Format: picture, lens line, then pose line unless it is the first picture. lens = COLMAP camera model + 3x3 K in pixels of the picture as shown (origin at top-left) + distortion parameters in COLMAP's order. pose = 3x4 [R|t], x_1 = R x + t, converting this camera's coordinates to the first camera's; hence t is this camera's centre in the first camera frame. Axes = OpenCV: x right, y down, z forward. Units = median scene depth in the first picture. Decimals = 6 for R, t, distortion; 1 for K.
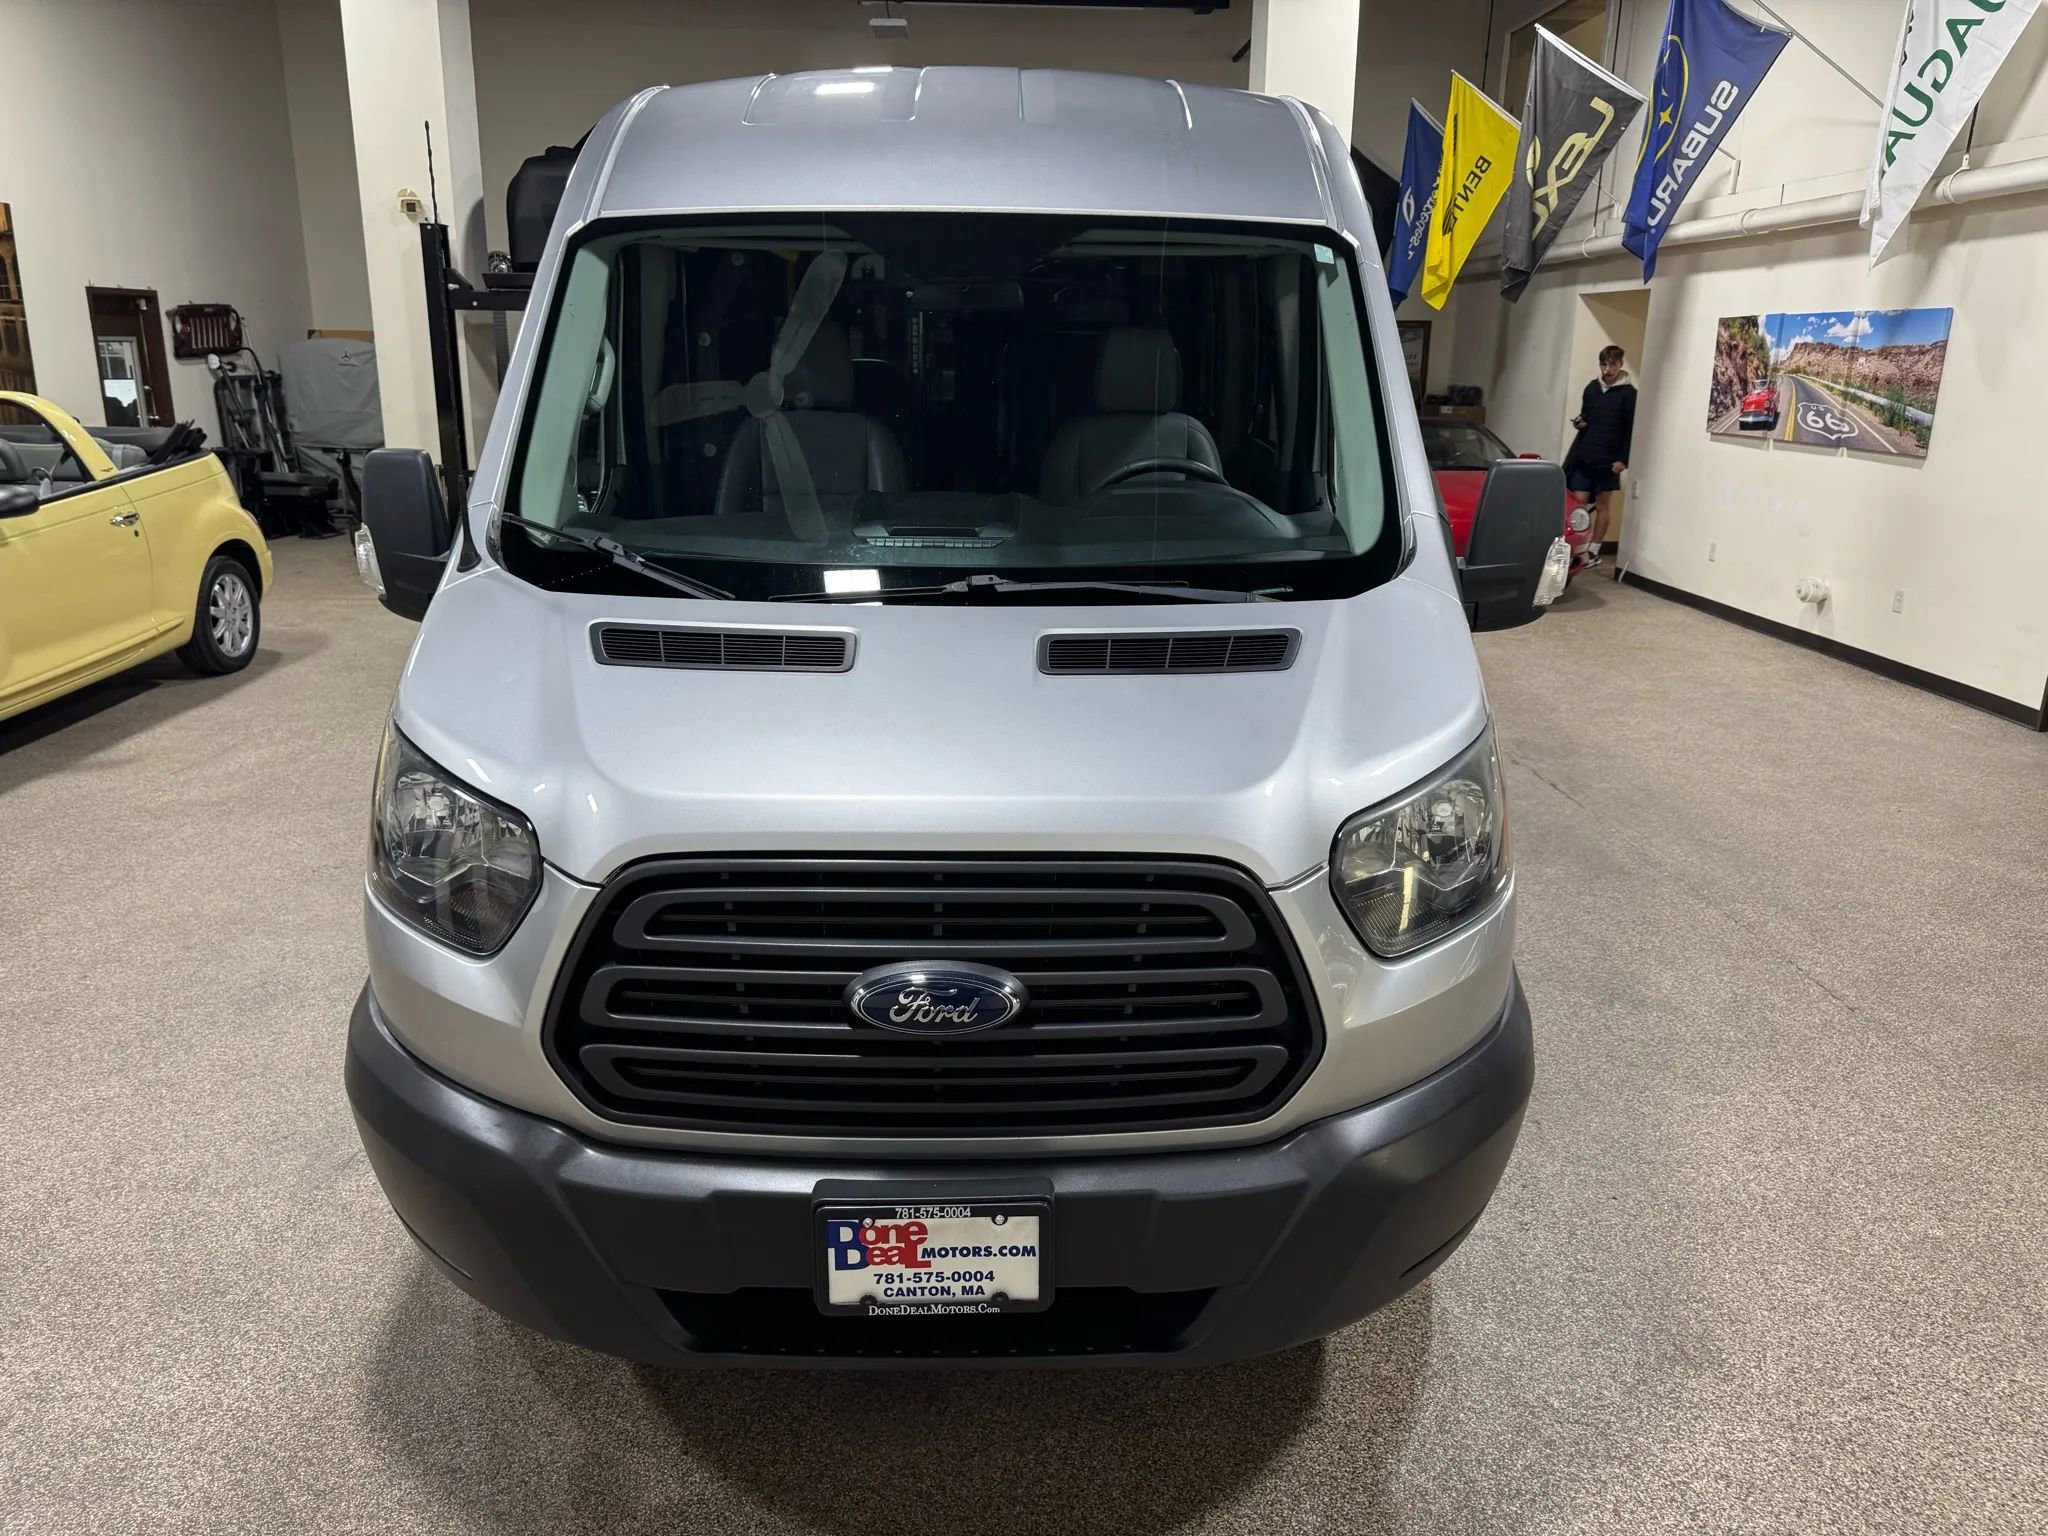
lens RADIAL K [[1440.0, 0, 1030.7], [0, 1440.0, 776.4], [0, 0, 1]] dist [0.005595, -0.005349]
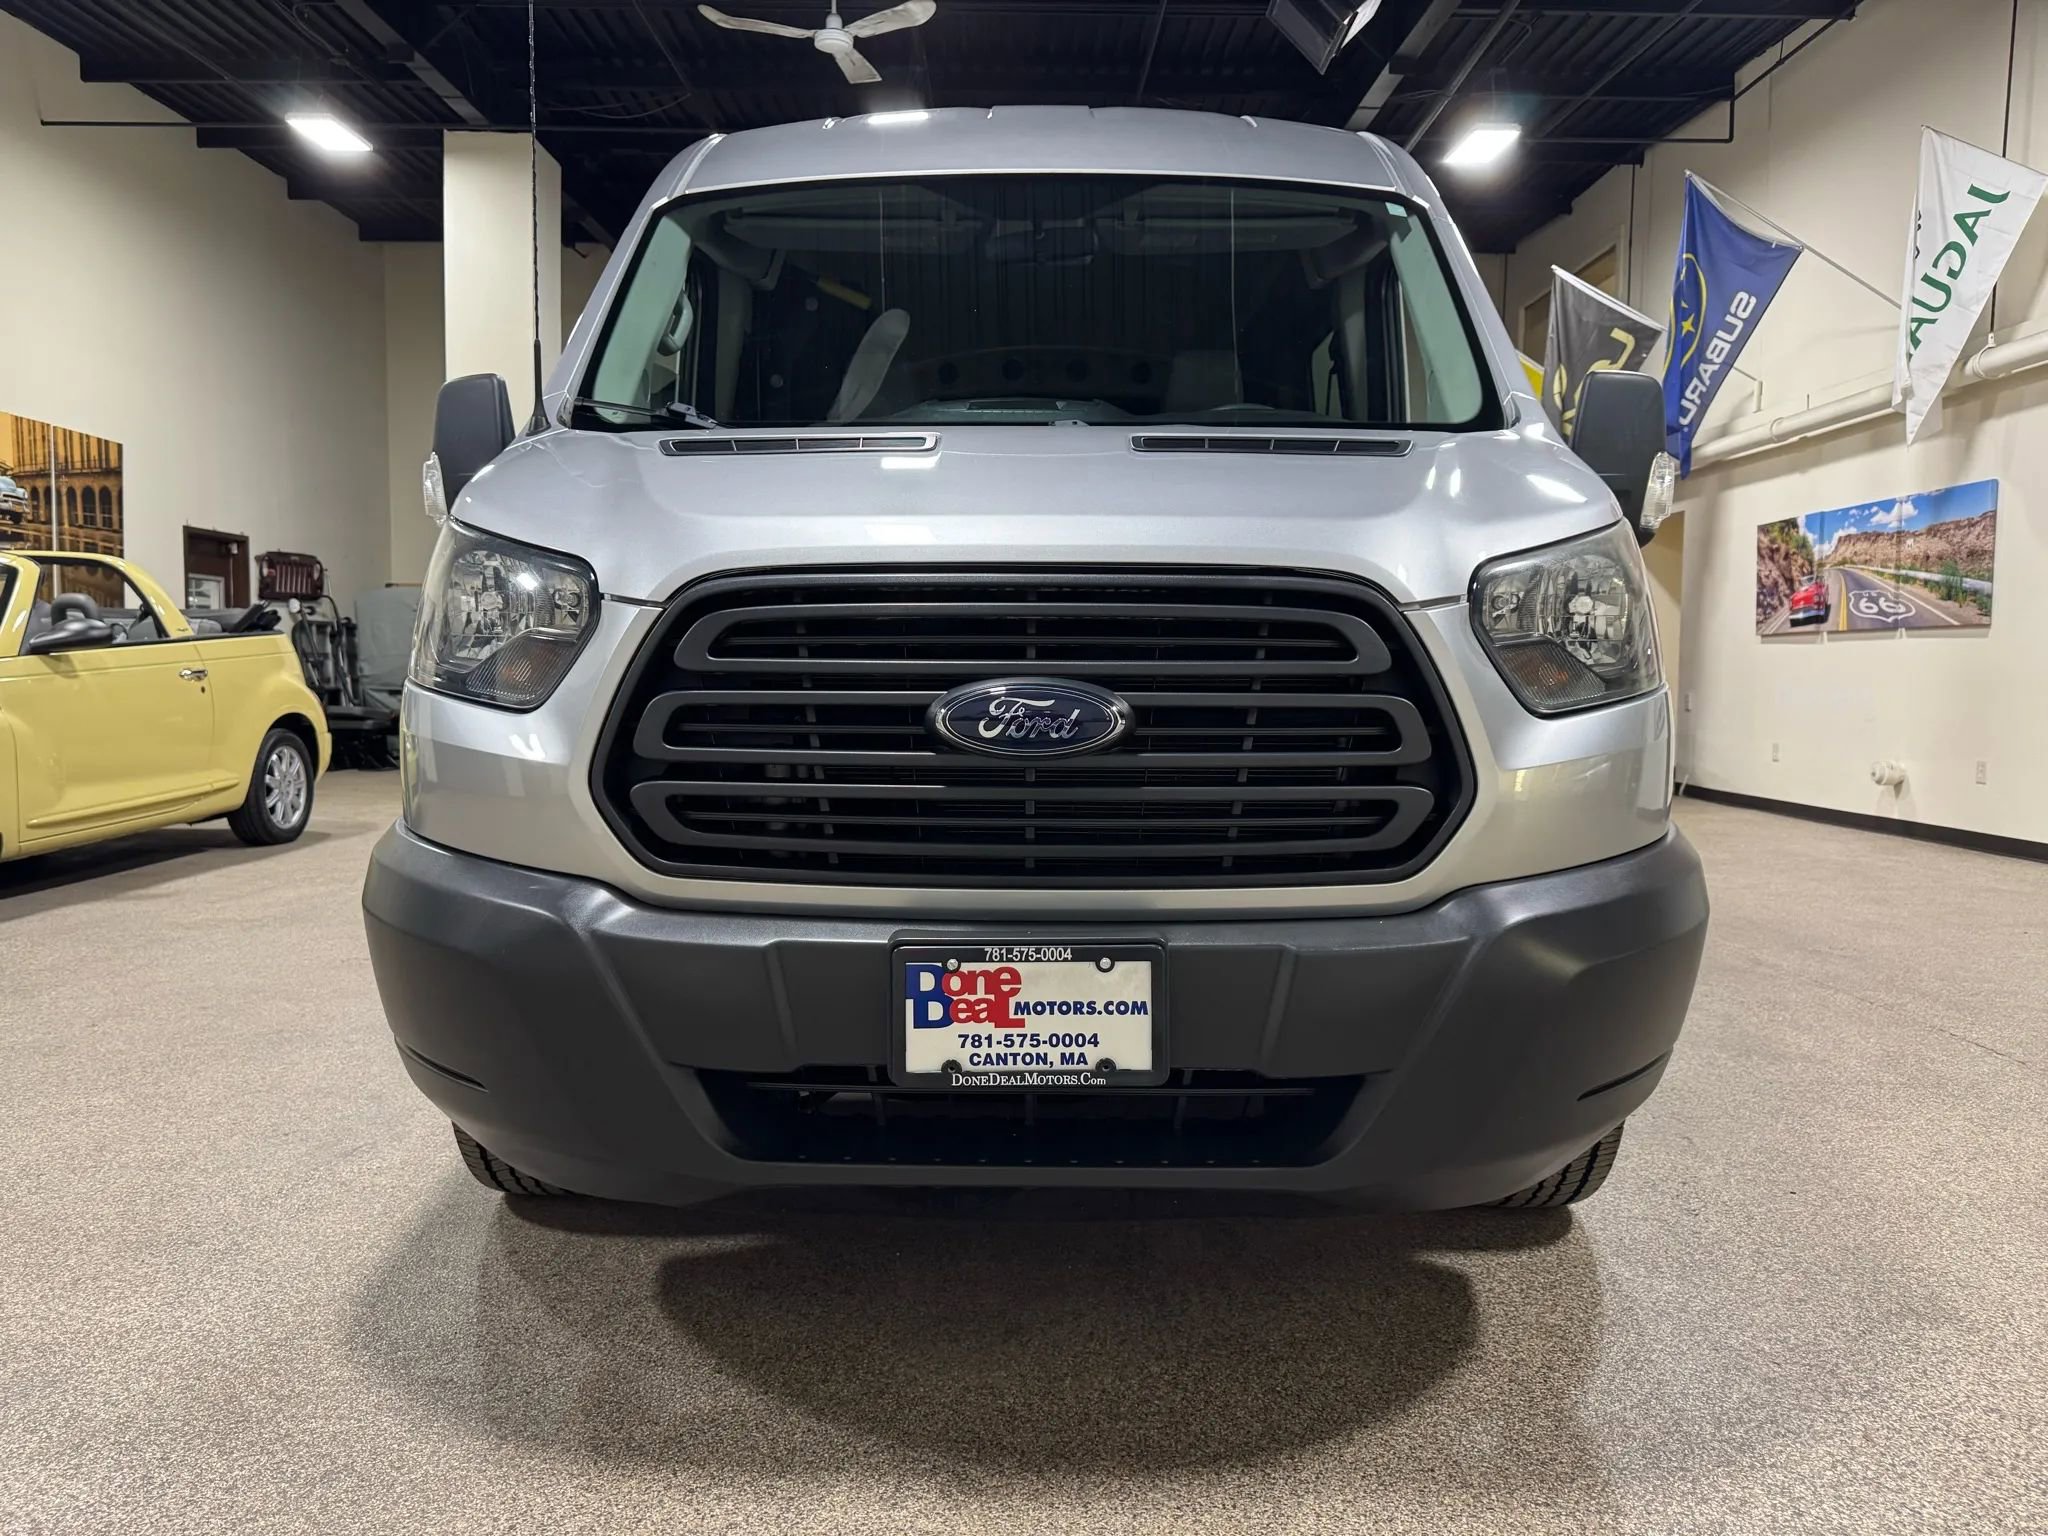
lens RADIAL K [[1442.4, 0, 1022.3], [0, 1442.4, 779.3], [0, 0, 1]] dist [0.007799, -0.008548]
pose [[0.999471, -0.005591, -0.032037, -0.011547], [-0.001329, 0.977263, -0.212025, 0.101843], [0.032494, 0.211955, 0.976739, 0.037983]]
